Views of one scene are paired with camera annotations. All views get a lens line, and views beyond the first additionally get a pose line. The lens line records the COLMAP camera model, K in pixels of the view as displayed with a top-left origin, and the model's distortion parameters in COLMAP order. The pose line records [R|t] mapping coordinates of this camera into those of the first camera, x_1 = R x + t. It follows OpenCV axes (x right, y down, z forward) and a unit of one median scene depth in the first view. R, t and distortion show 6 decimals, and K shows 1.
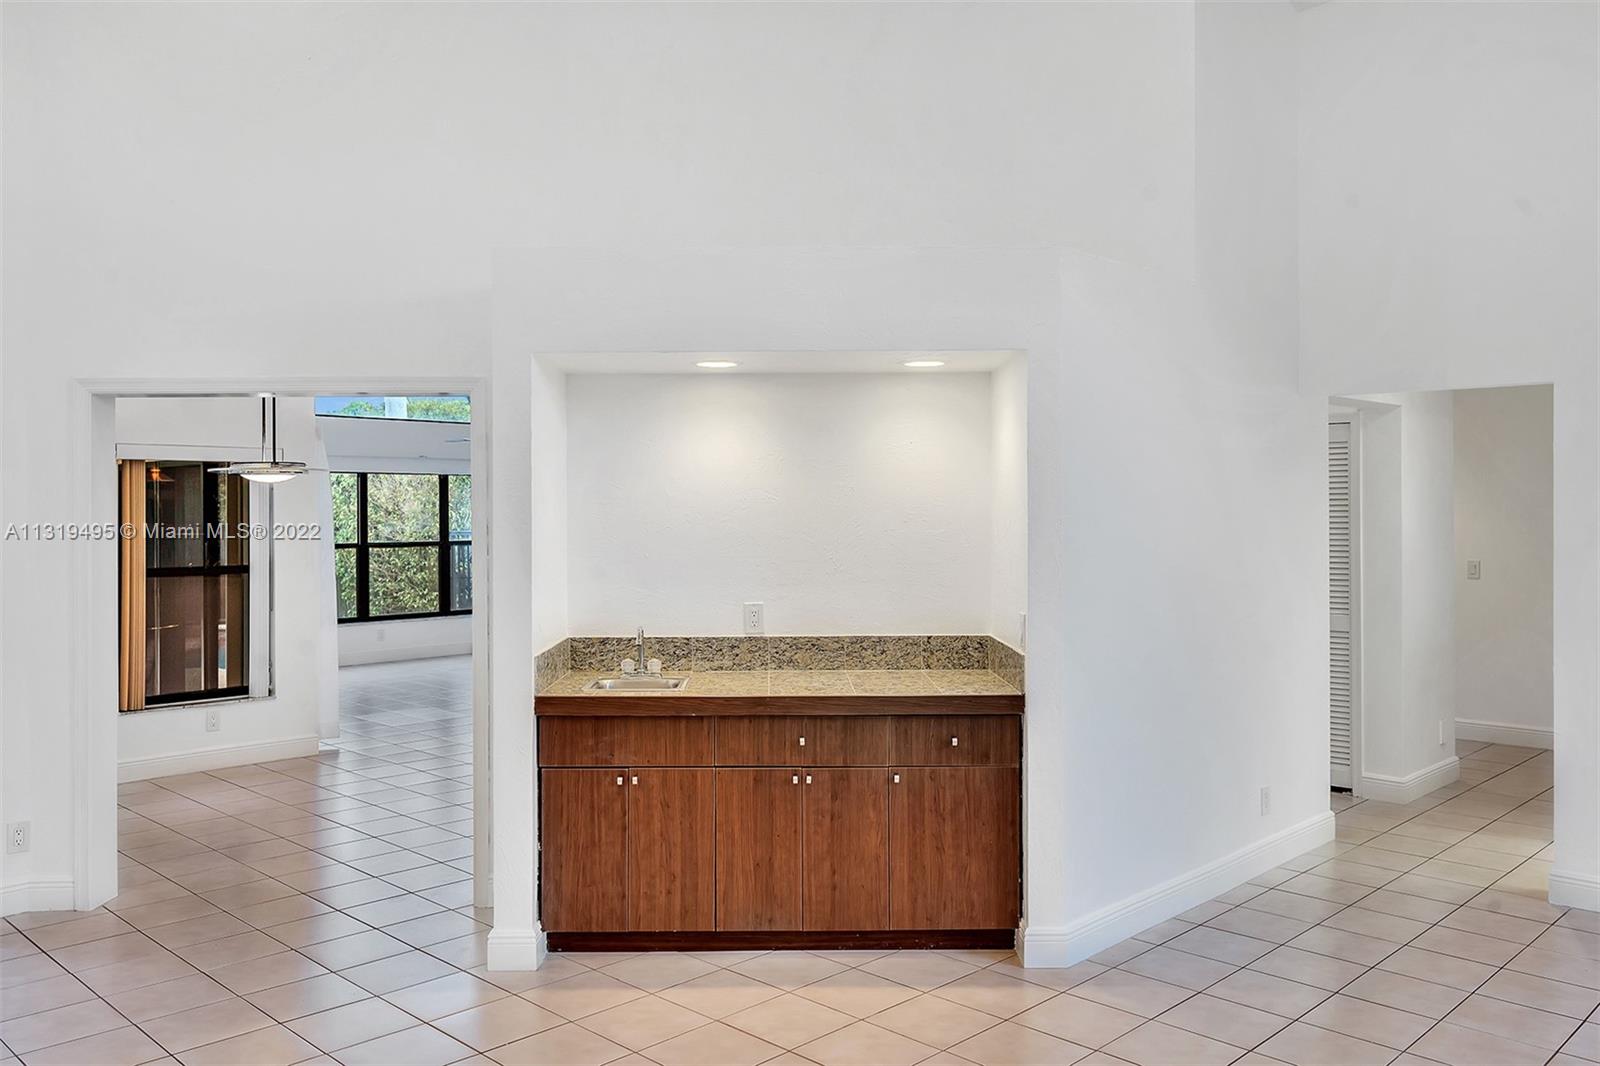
lens RADIAL K [[1262.3, 0, 802.5], [0, 1262.3, 504.4], [0, 0, 1]] dist [-0.004441, -0.000434]
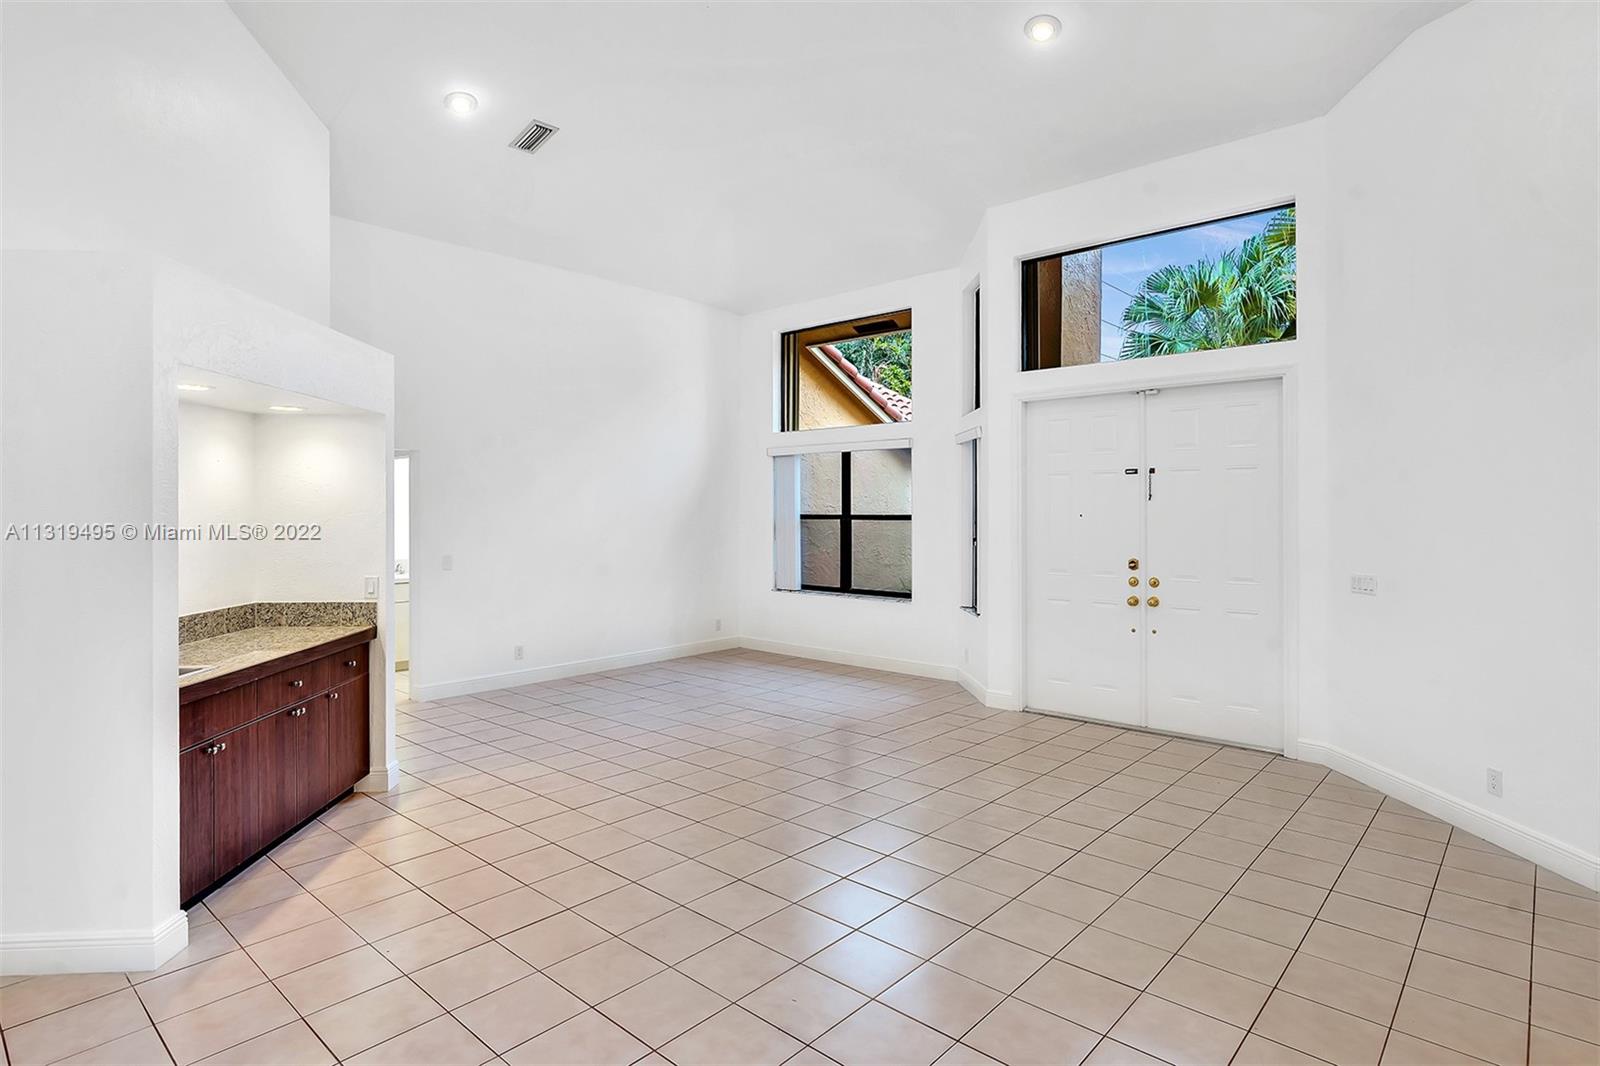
lens RADIAL K [[840.7, 0, 796.1], [0, 840.7, 525.3], [0, 0, 1]] dist [-0.003563, -0.000008]
pose [[-0.039006, -0.017328, 0.999089, -0.879378], [0.000749, 0.999849, 0.017370, 0.003484], [-0.999239, 0.001426, -0.038987, 0.486340]]
